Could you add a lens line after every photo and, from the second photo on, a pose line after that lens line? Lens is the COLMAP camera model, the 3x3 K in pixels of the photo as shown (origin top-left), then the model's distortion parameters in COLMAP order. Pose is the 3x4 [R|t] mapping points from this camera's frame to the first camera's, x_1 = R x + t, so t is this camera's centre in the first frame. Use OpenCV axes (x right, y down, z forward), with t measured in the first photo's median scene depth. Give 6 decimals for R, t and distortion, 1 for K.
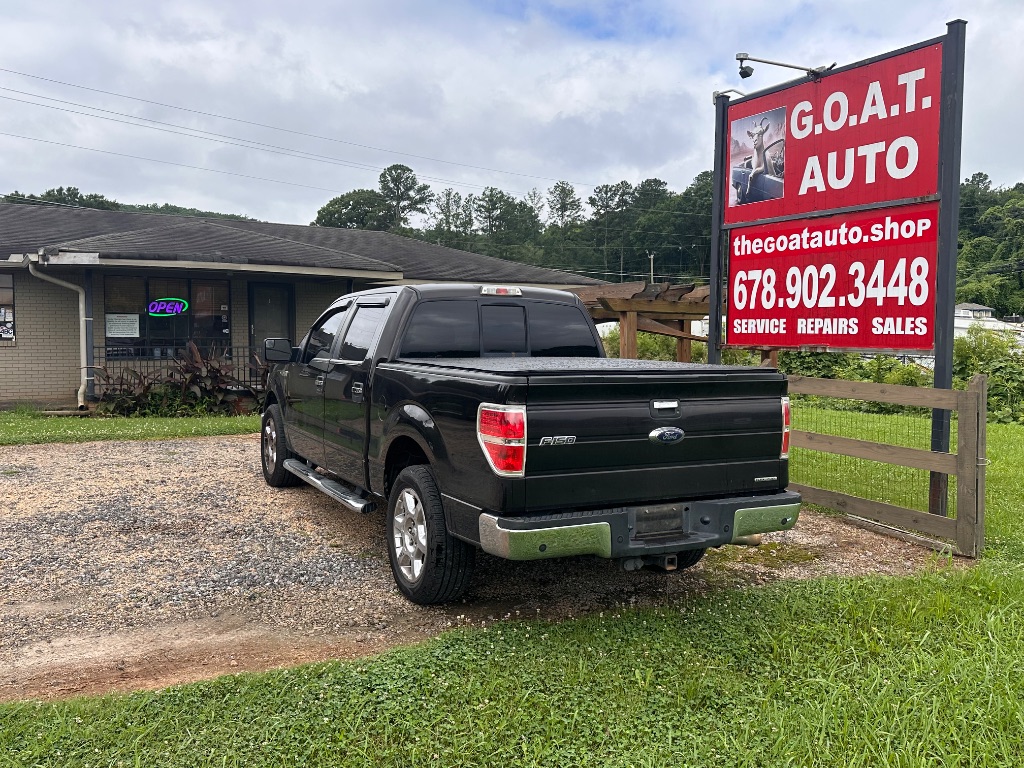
lens RADIAL K [[869.2, 0, 511.5], [0, 869.2, 381.4], [0, 0, 1]] dist [0.184894, -0.371937]
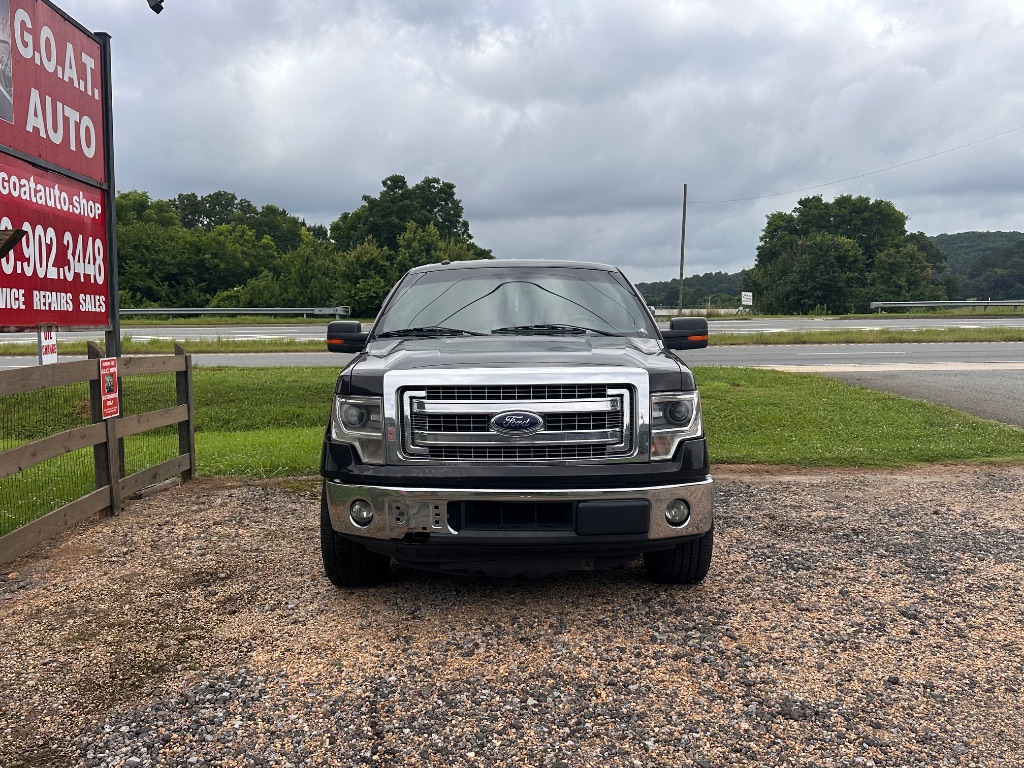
lens RADIAL K [[902.8, 0, 508.2], [0, 902.8, 384.6], [0, 0, 1]] dist [0.163106, -0.274691]
pose [[-0.883489, -0.034448, 0.467183, -0.432869], [0.025065, 0.992388, 0.120574, -0.077211], [-0.467780, 0.118236, -0.875901, 1.545214]]
